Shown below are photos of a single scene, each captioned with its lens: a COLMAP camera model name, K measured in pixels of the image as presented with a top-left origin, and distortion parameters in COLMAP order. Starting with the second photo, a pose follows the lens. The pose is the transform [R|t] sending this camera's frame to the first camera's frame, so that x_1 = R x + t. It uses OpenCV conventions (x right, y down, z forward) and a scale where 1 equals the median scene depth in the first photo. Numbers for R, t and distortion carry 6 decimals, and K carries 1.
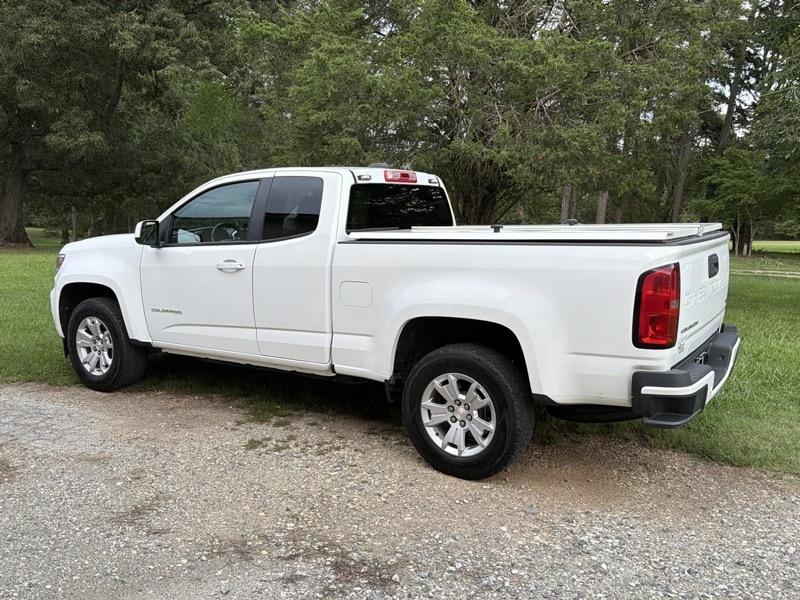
lens RADIAL K [[708.5, 0, 404.3], [0, 708.5, 287.7], [0, 0, 1]] dist [0.152304, -0.309360]
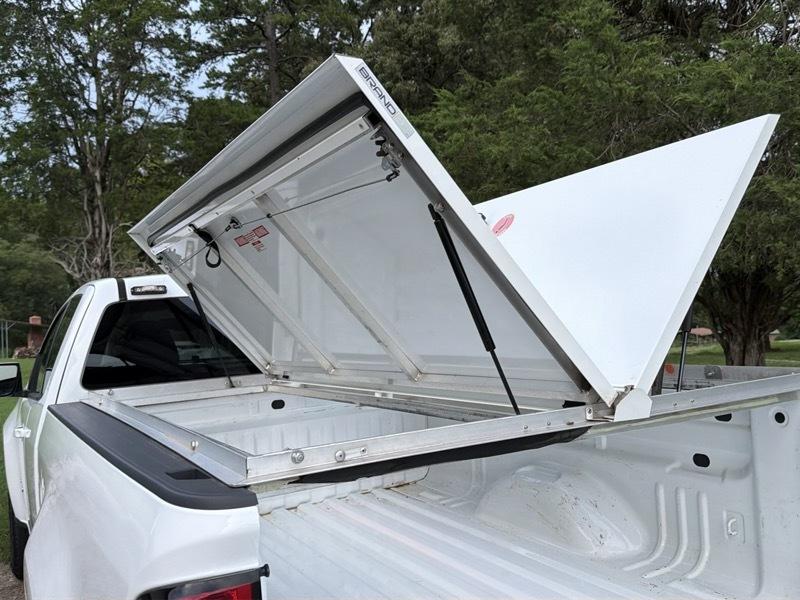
lens RADIAL K [[710.5, 0, 402.3], [0, 710.5, 293.4], [0, 0, 1]] dist [0.112673, -0.223190]
pose [[0.883428, -0.060338, -0.464666, 0.432963], [-0.001251, 0.991367, -0.131109, -0.077774], [0.468566, 0.116406, 0.875726, 0.606945]]
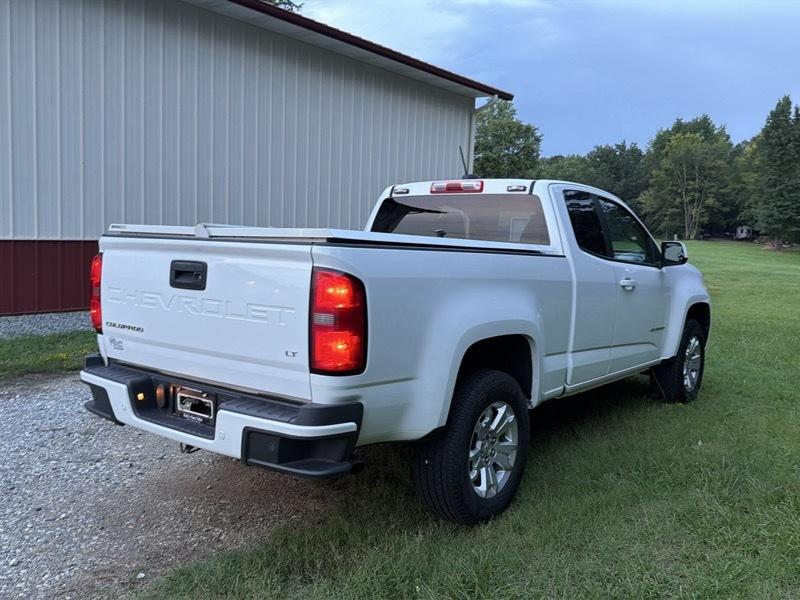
lens RADIAL K [[708.6, 0, 400.0], [0, 708.6, 300.0], [0, 0, 1]] dist [0.101913, -0.207254]
pose [[-0.086620, 0.080333, -0.992997, 1.063759], [-0.145883, 0.984977, 0.092409, -0.098377], [0.985503, 0.152866, -0.073599, 1.163562]]
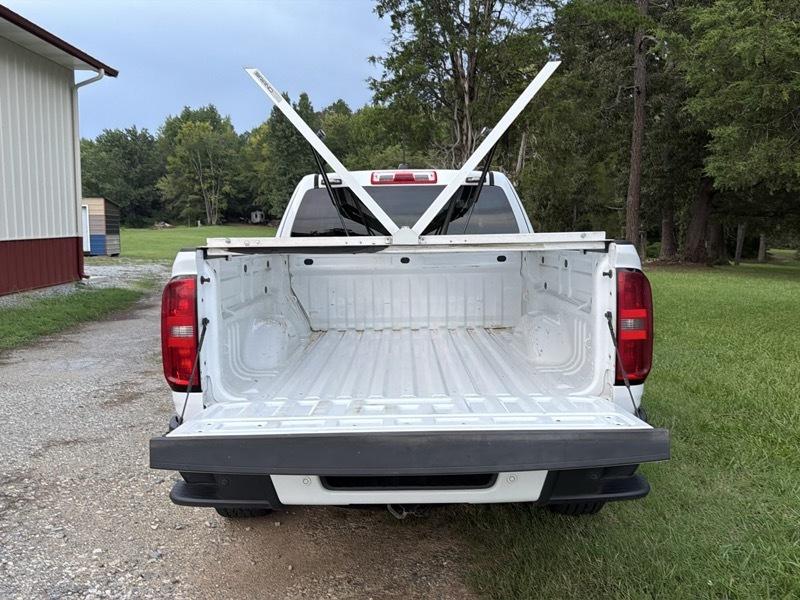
lens RADIAL K [[710.5, 0, 402.3], [0, 710.5, 293.4], [0, 0, 1]] dist [0.112673, -0.223190]
pose [[0.536578, 0.065779, -0.841283, 0.842870], [-0.085238, 0.996083, 0.023517, -0.040074], [0.839534, 0.059091, 0.540083, 0.611601]]
